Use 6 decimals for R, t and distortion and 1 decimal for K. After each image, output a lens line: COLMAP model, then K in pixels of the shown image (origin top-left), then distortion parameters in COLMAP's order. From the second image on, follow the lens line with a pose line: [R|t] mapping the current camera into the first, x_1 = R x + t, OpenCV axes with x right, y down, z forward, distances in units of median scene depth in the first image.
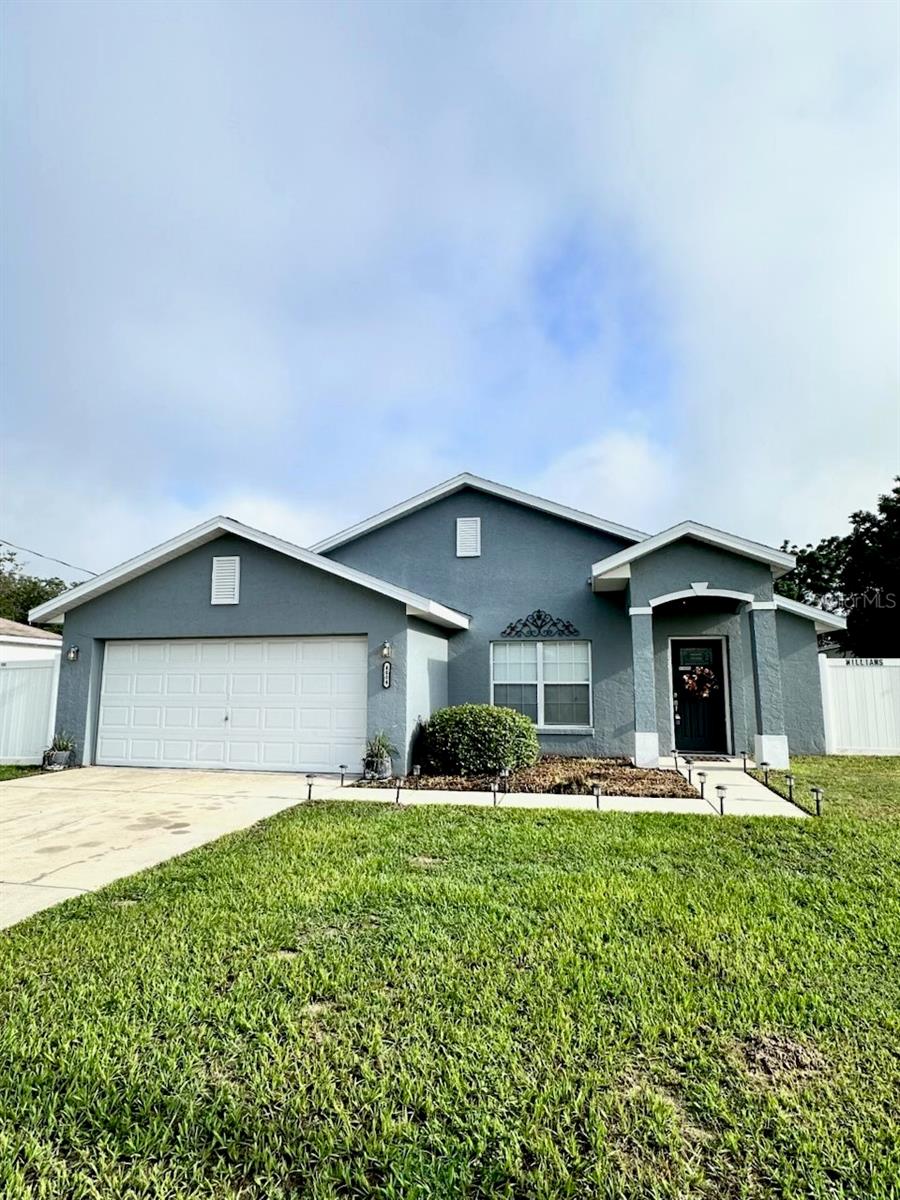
lens RADIAL K [[631.1, 0, 446.8], [0, 631.1, 606.3], [0, 0, 1]] dist [-0.003071, -0.000756]
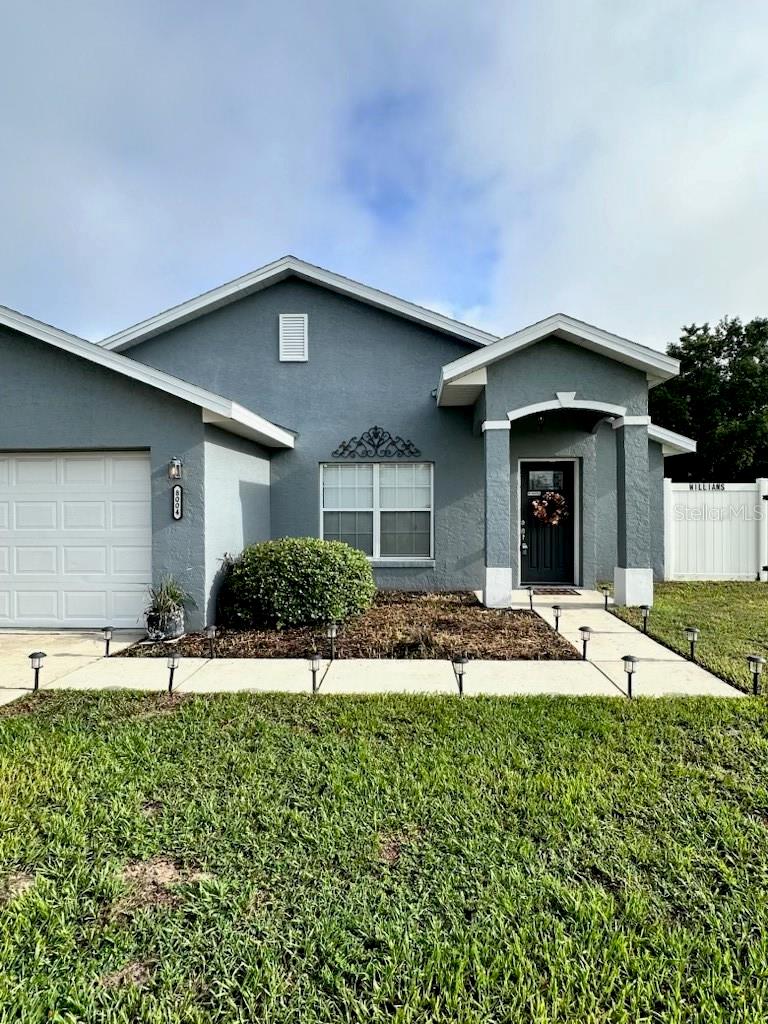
lens RADIAL K [[538.5, 0, 382.6], [0, 538.5, 510.6], [0, 0, 1]] dist [-0.003071, -0.000756]
pose [[0.986320, -0.006811, 0.164702, 0.038940], [-0.014392, 0.991773, 0.127197, 0.031380], [-0.164213, -0.127827, 0.978107, 0.312282]]
